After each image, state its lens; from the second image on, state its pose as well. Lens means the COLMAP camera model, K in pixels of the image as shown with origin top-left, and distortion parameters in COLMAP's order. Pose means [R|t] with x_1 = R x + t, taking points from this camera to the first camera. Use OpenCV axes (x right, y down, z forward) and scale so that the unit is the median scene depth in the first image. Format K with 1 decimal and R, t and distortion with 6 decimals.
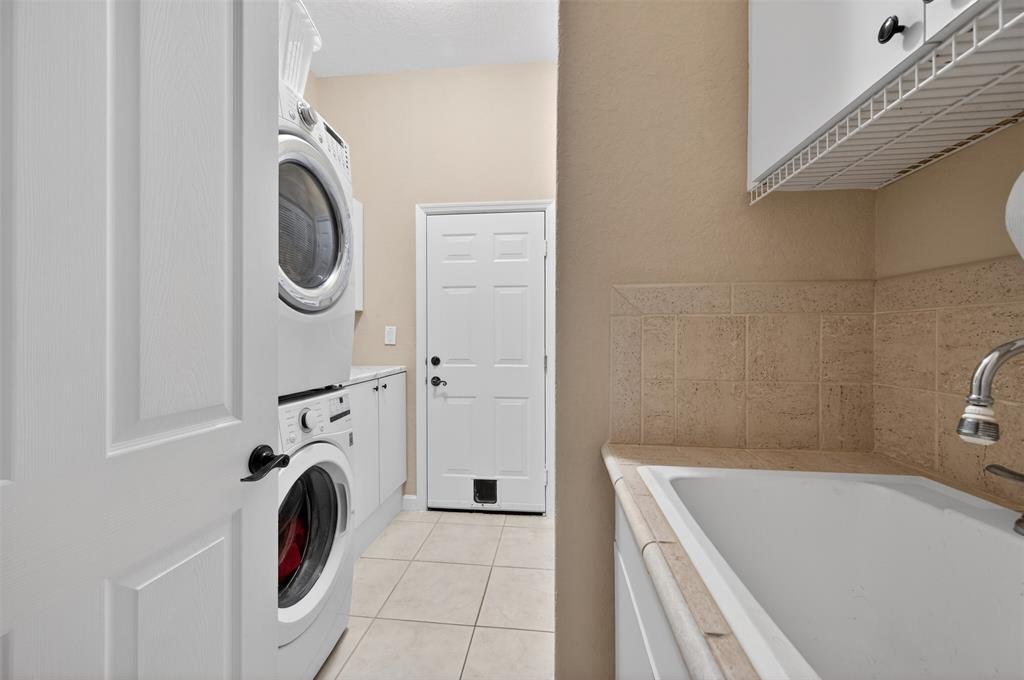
lens RADIAL K [[408.8, 0, 507.6], [0, 408.8, 331.8], [0, 0, 1]] dist [-0.002737, -0.000123]
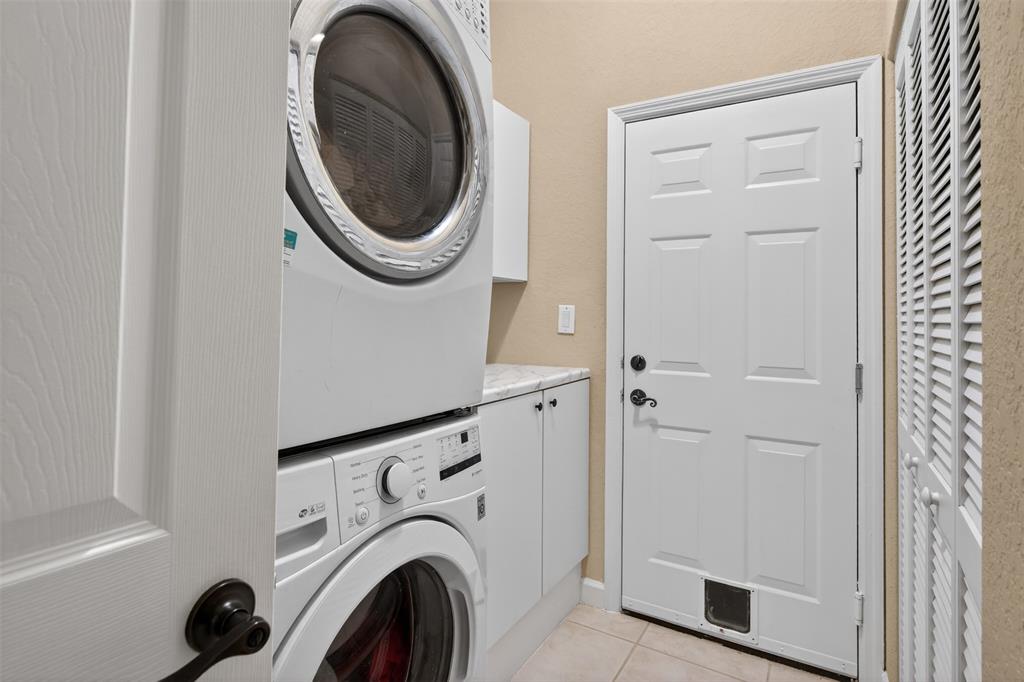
lens RADIAL K [[524.0, 0, 508.3], [0, 524.0, 310.7], [0, 0, 1]] dist [-0.002942, 0.000072]
pose [[0.911123, 0.008310, -0.412051, -0.036938], [-0.007556, 0.999965, 0.003460, -0.007301], [0.412065, -0.000039, 0.911154, 0.243397]]
